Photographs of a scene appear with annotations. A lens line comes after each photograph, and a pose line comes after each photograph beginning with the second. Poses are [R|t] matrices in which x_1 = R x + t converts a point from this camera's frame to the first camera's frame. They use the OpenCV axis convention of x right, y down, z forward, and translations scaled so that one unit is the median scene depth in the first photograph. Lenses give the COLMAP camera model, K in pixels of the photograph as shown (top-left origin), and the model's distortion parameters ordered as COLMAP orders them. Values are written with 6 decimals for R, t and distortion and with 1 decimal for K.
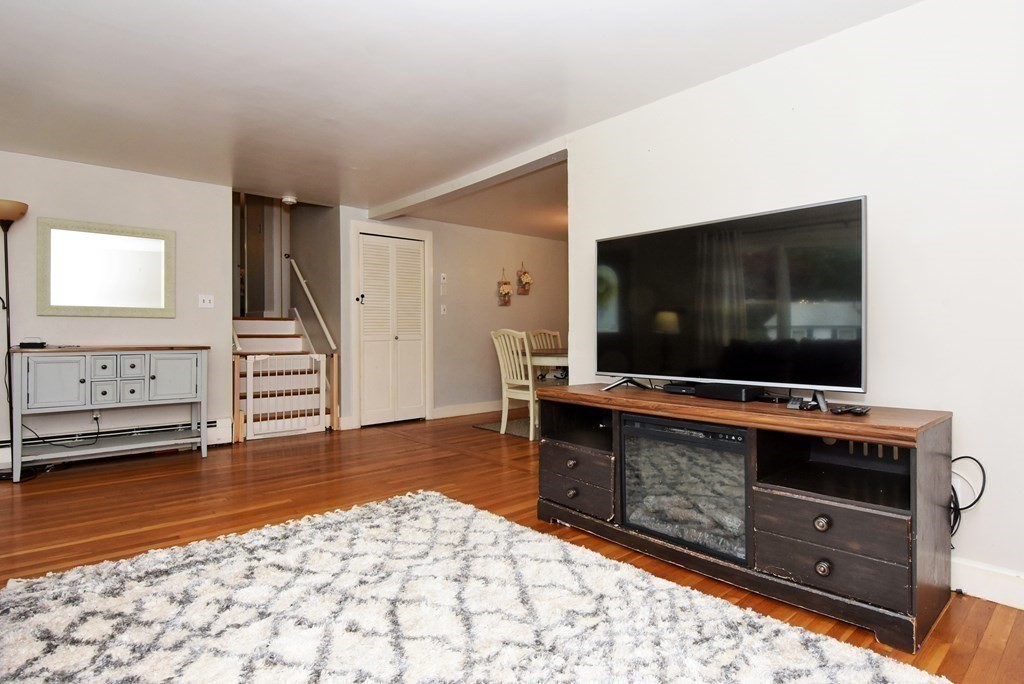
lens RADIAL K [[533.0, 0, 515.3], [0, 533.0, 330.9], [0, 0, 1]] dist [0.022913, -0.027450]
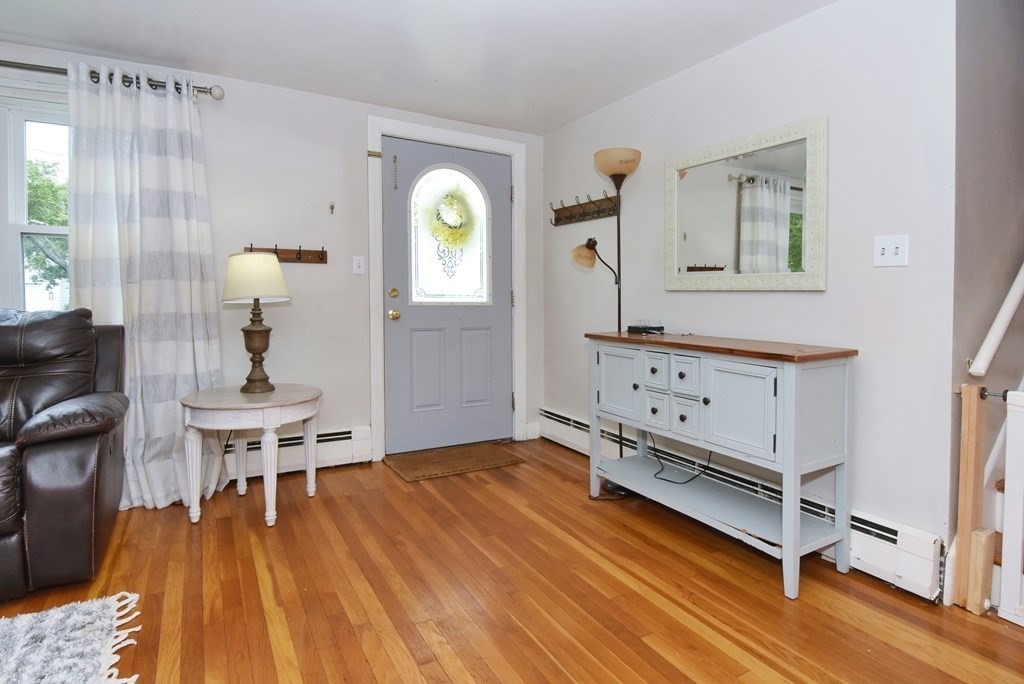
lens RADIAL K [[546.1, 0, 520.0], [0, 546.1, 314.0], [0, 0, 1]] dist [0.027124, -0.027290]
pose [[-0.187192, 0.030112, -0.981862, -0.101163], [-0.006422, 0.999471, 0.031876, -0.020481], [0.982302, 0.012273, -0.186900, 0.995810]]
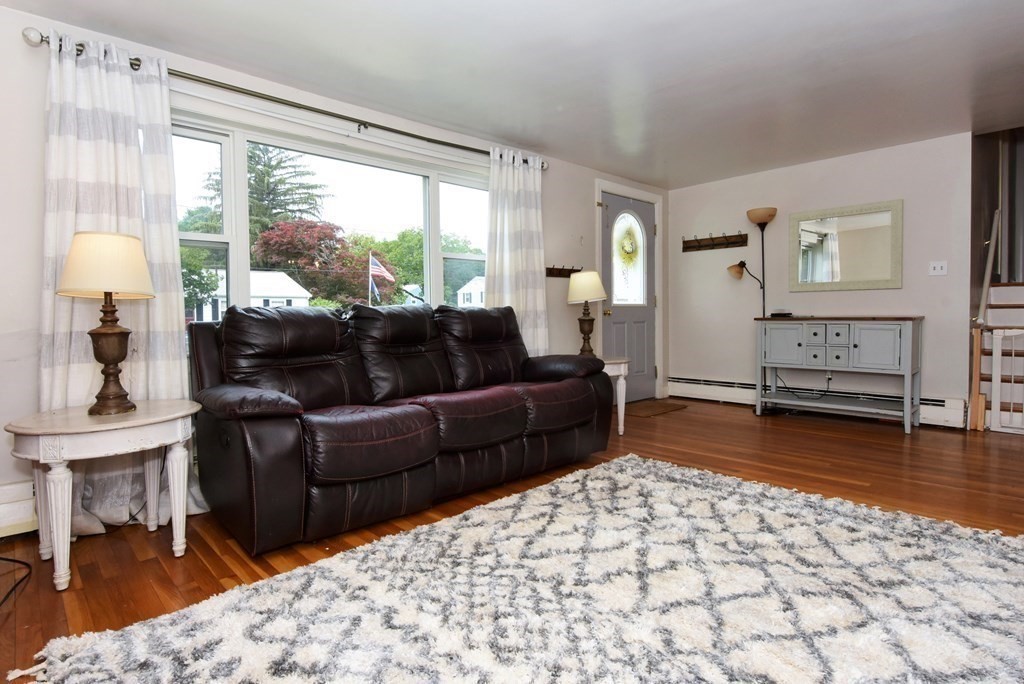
lens RADIAL K [[534.8, 0, 512.0], [0, 534.8, 342.0], [0, 0, 1]] dist [-0.022139, -0.000854]
pose [[0.039167, 0.053239, -0.997813, 0.372594], [0.018351, 0.998373, 0.053989, 0.010639], [0.999064, -0.020426, 0.038126, 0.303178]]
